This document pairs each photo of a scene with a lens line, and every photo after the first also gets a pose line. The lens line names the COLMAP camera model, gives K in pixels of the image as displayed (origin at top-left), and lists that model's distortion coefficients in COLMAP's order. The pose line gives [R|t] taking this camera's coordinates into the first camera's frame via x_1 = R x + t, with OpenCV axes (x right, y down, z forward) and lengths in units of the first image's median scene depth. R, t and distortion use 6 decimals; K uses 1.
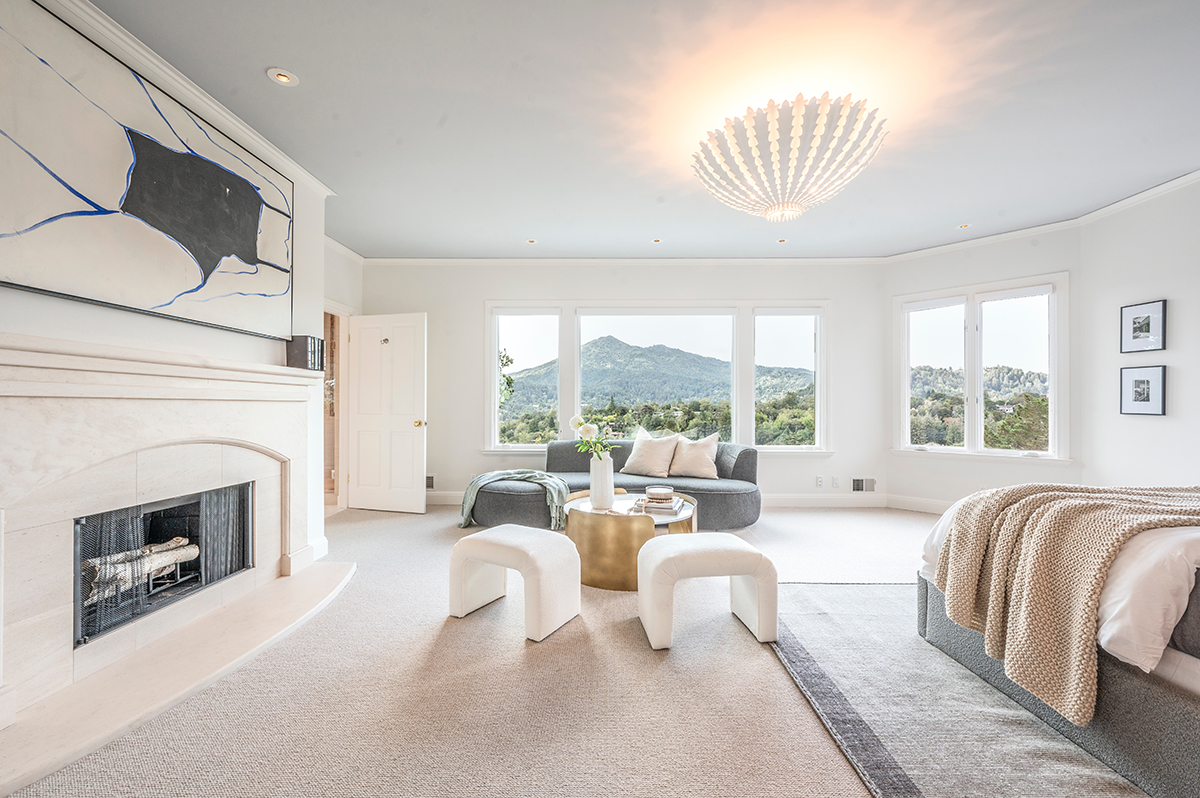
lens RADIAL K [[479.4, 0, 595.3], [0, 479.4, 403.5], [0, 0, 1]] dist [0.001300, -0.000009]
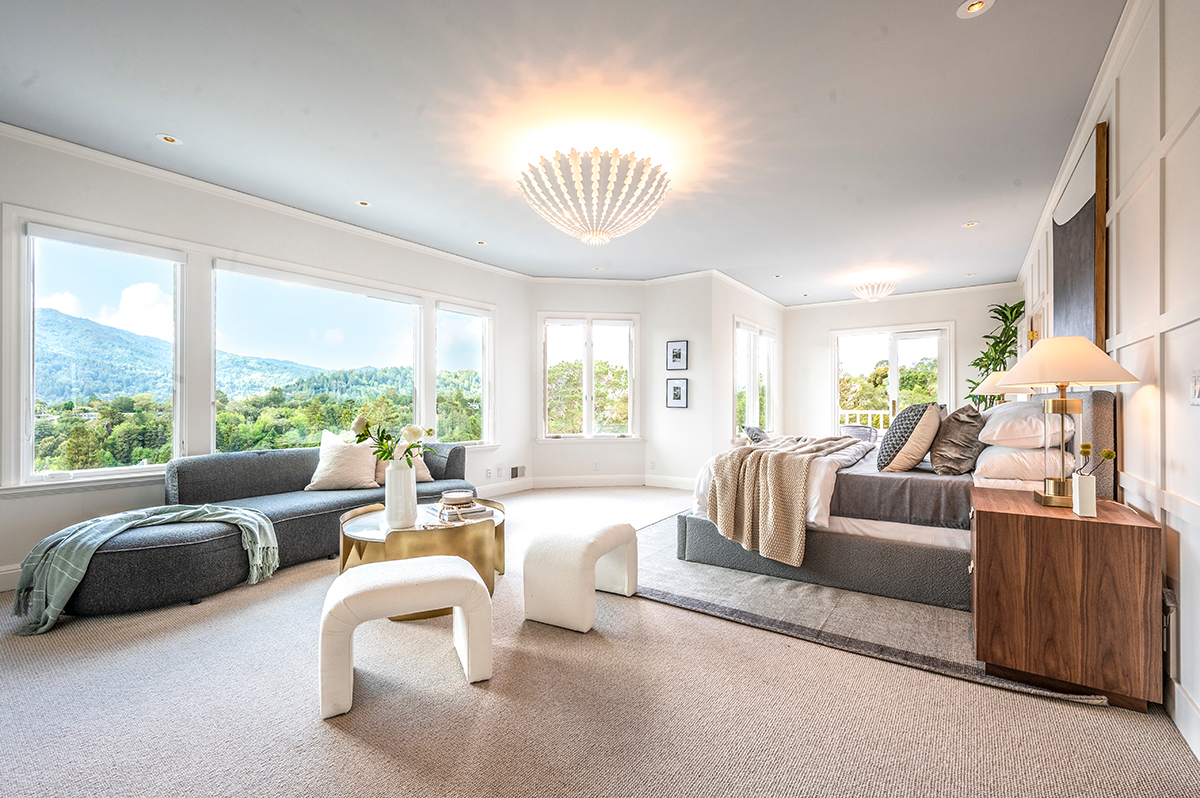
lens RADIAL K [[516.5, 0, 598.3], [0, 516.5, 401.1], [0, 0, 1]] dist [0.003974, -0.000194]
pose [[0.565029, 0.001591, 0.825070, -0.348350], [-0.001171, 0.999999, -0.001127, 0.002358], [-0.825070, -0.000329, 0.565030, 0.146205]]
